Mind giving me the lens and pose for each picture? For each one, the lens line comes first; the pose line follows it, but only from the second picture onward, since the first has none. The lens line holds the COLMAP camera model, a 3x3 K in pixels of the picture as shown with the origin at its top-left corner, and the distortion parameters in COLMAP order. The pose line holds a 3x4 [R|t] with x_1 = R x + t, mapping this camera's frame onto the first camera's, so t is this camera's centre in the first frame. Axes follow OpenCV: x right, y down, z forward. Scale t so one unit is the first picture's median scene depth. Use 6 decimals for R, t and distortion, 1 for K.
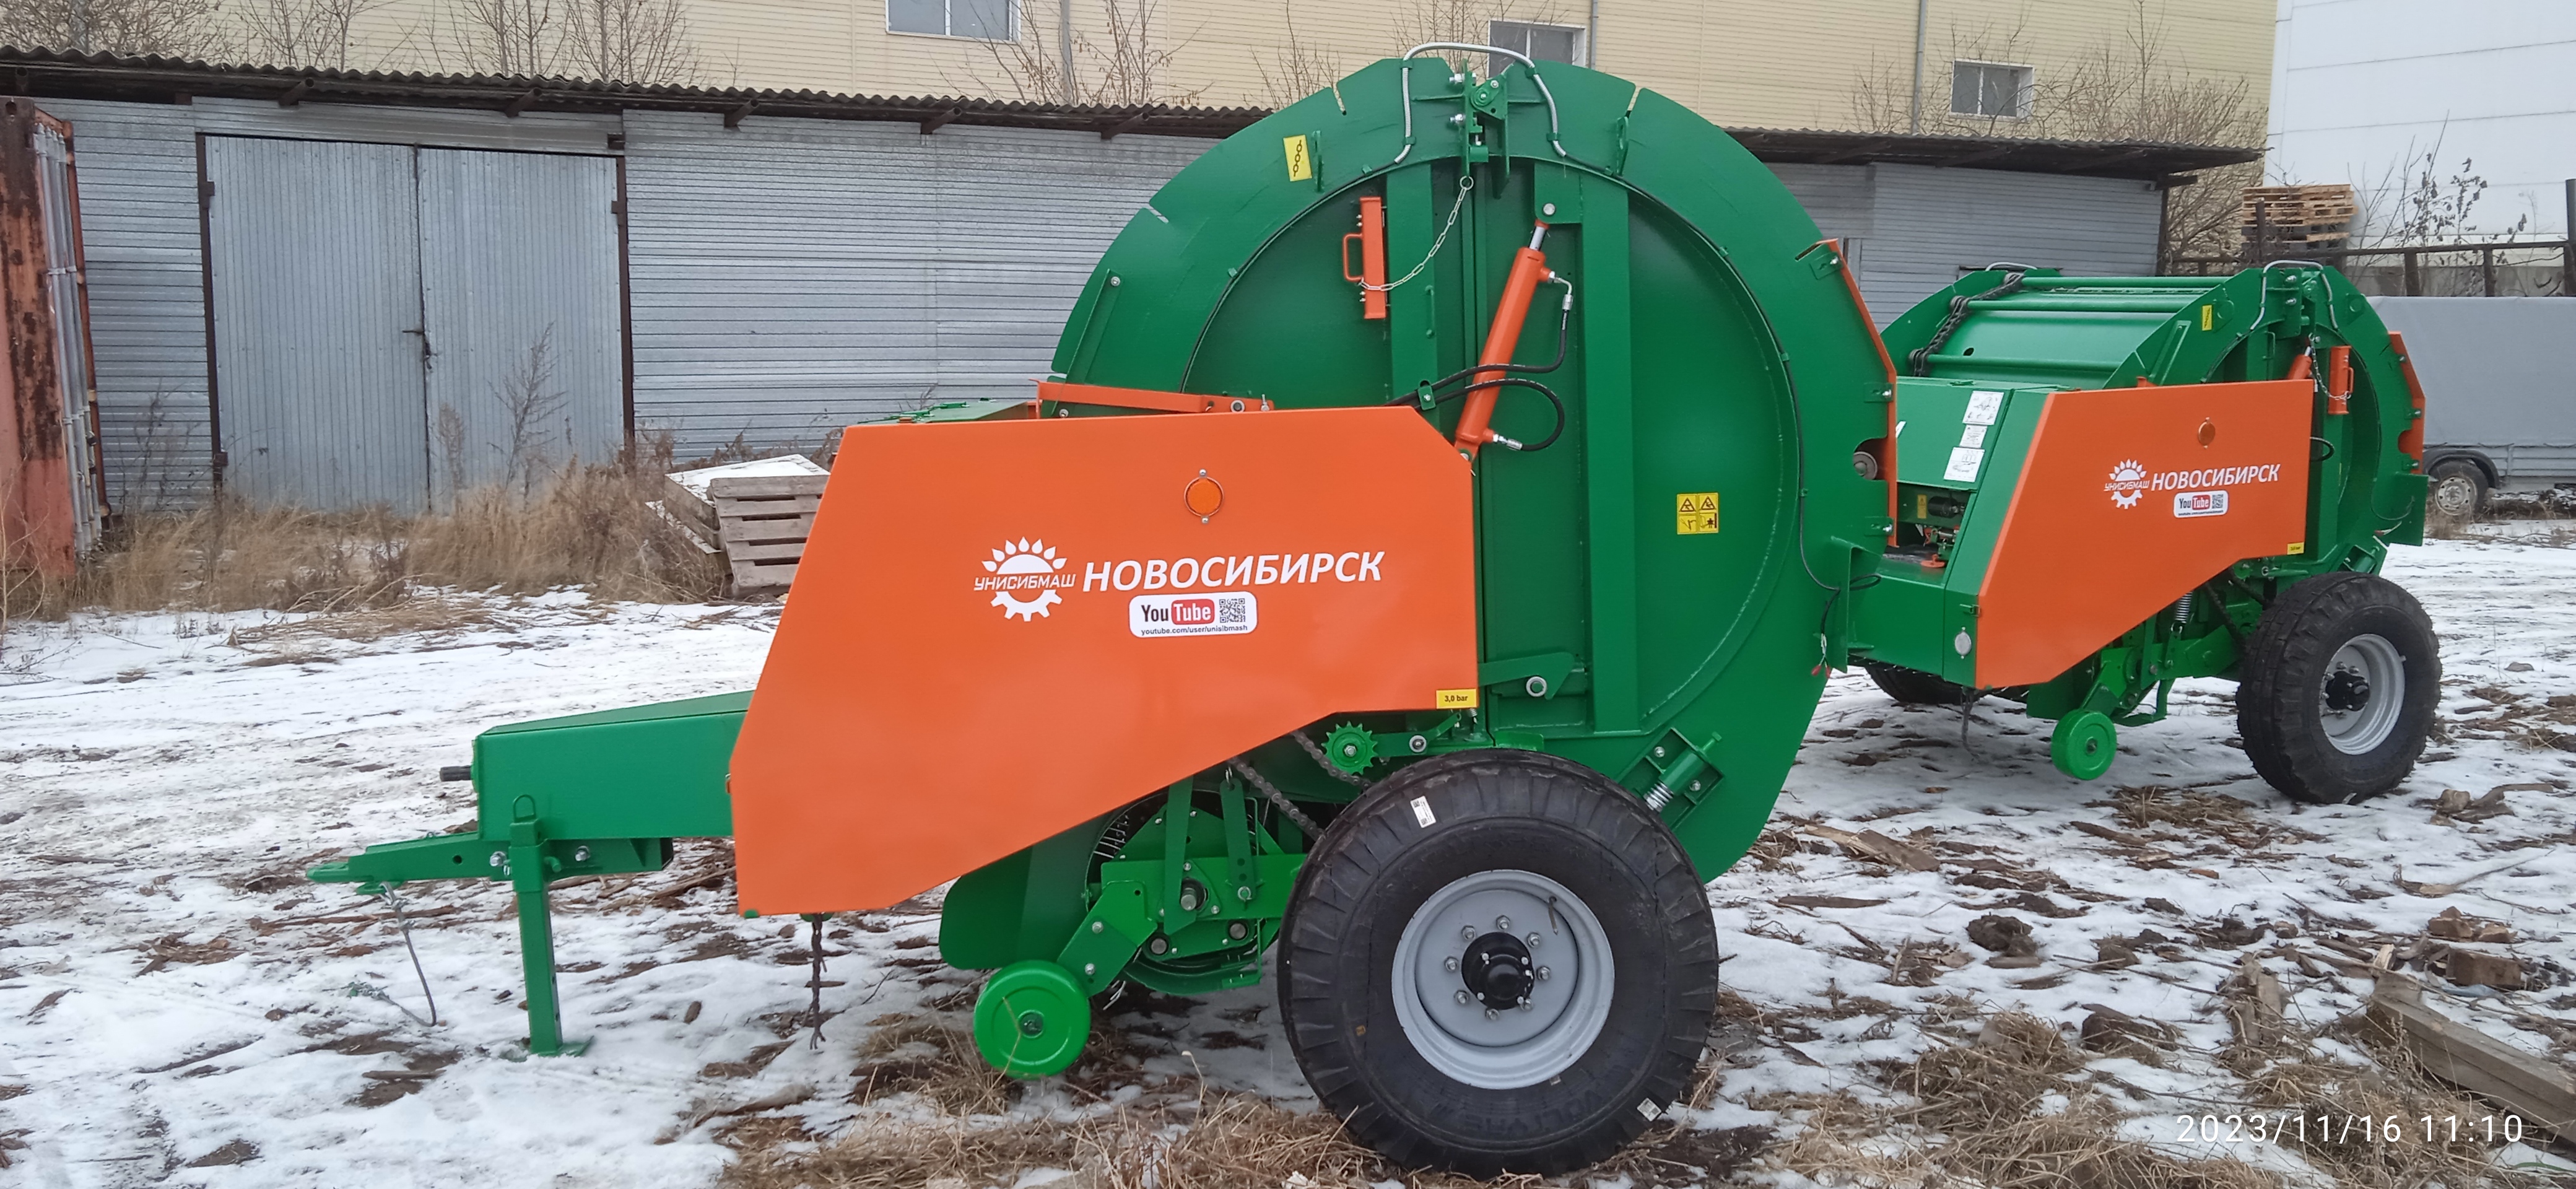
lens RADIAL K [[2026.1, 0, 1348.4], [0, 2026.1, 582.8], [0, 0, 1]] dist [0.041097, -0.066699]
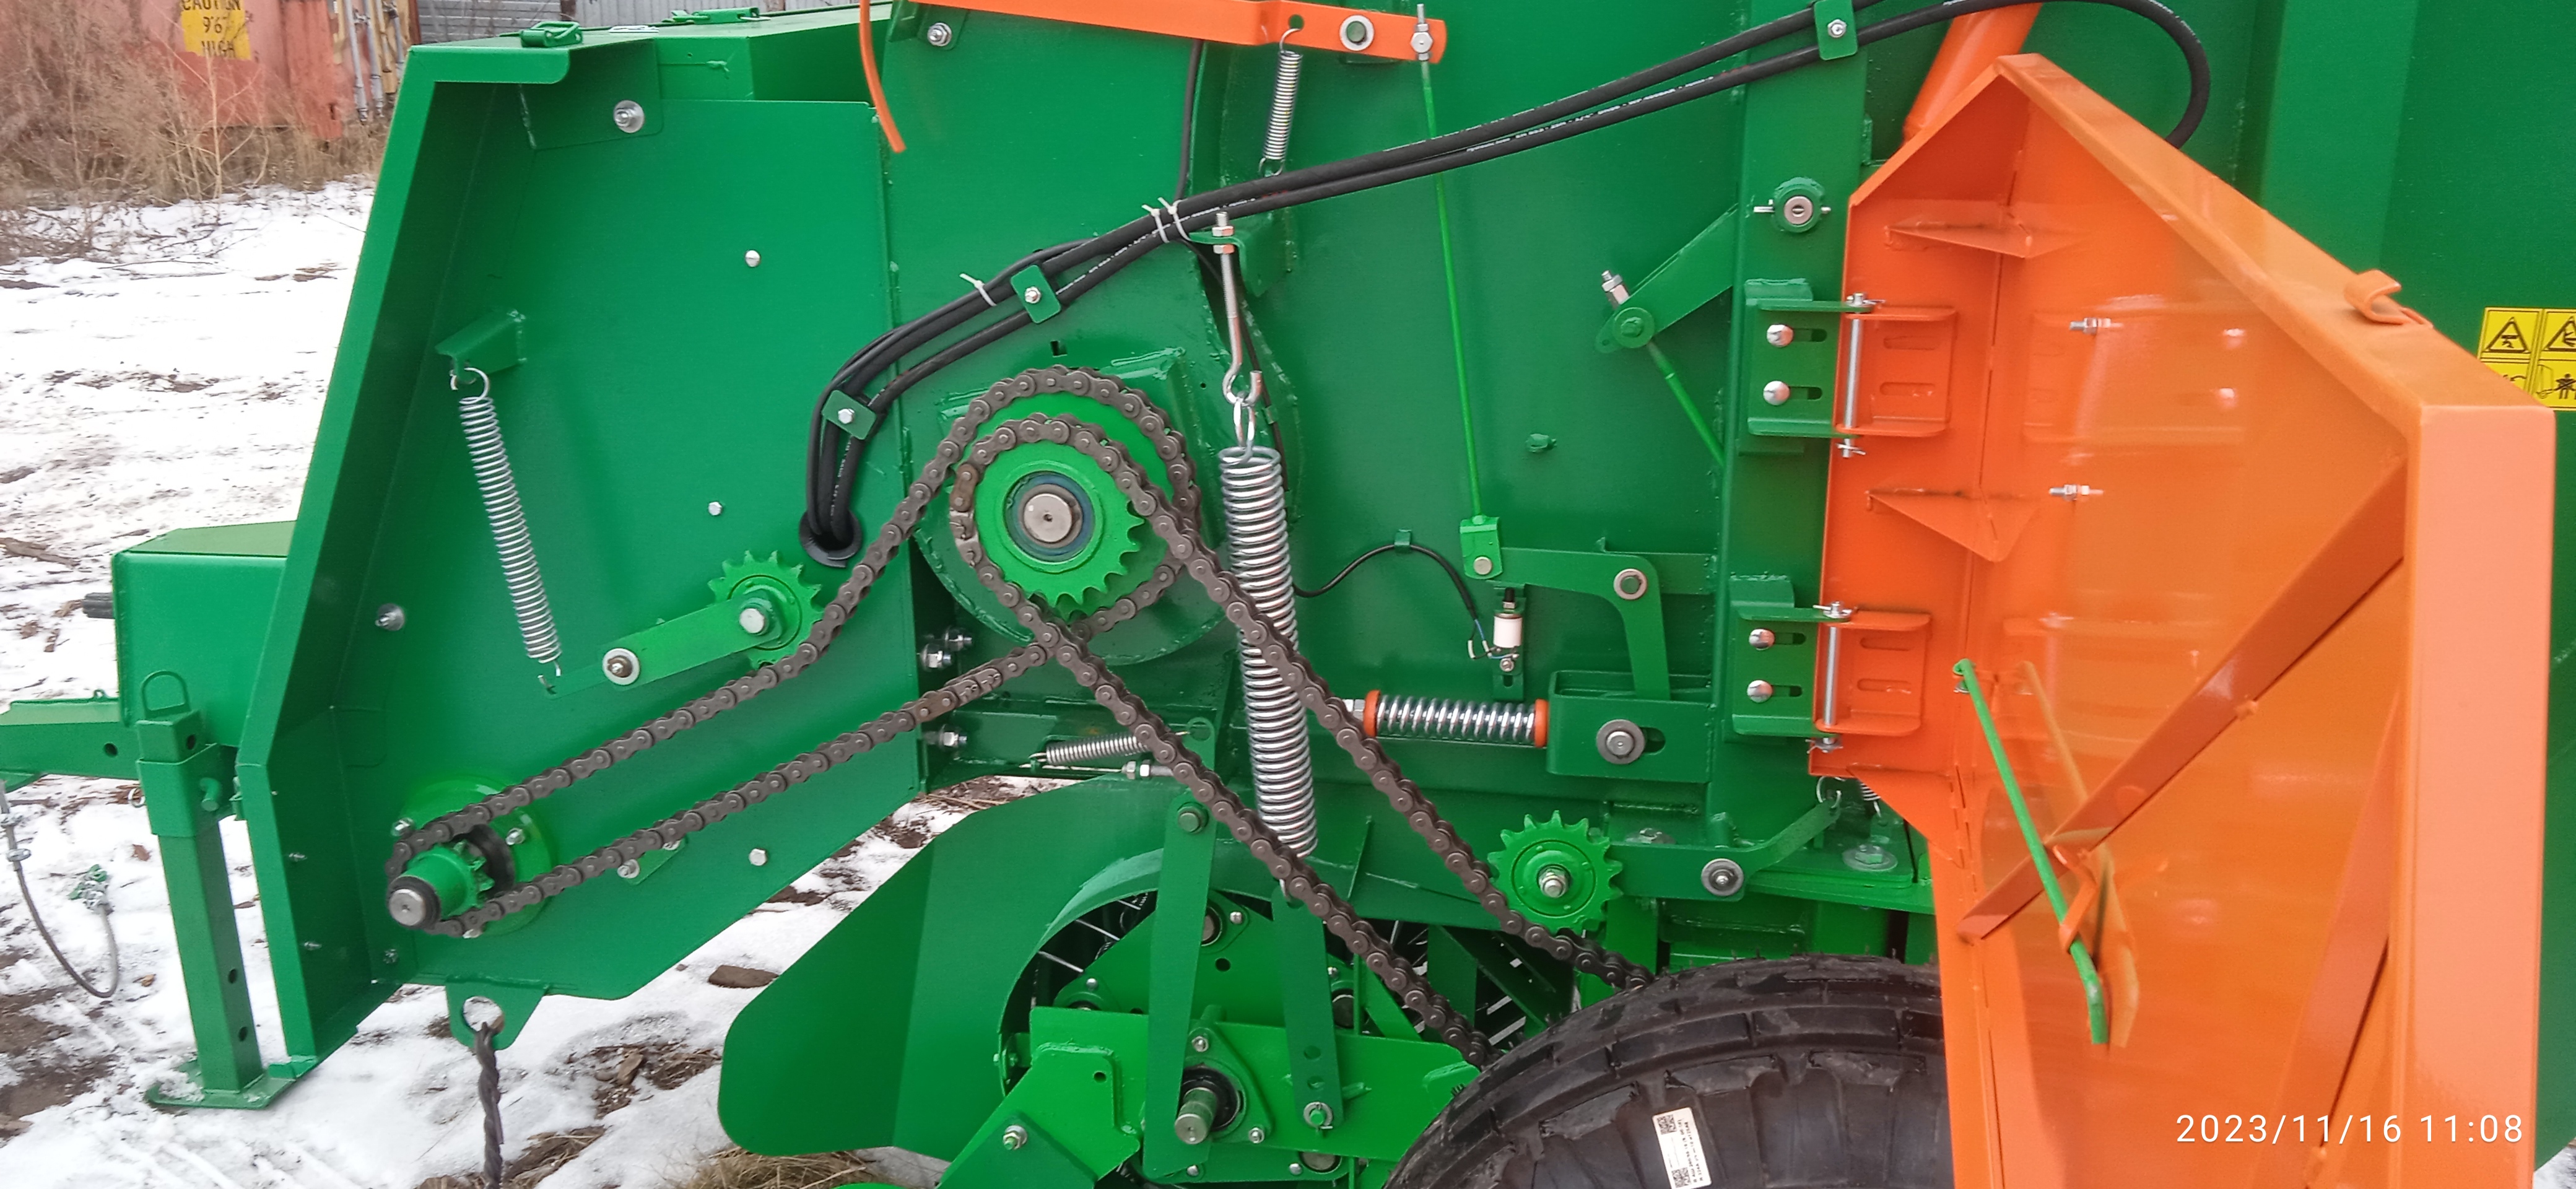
lens RADIAL K [[2026.1, 0, 1348.4], [0, 2026.1, 582.8], [0, 0, 1]] dist [0.041097, -0.066699]
pose [[0.970957, 0.099348, -0.217651, 0.042463], [-0.053220, 0.976603, 0.208361, -0.059072], [0.233259, -0.190726, 0.953527, 0.557755]]
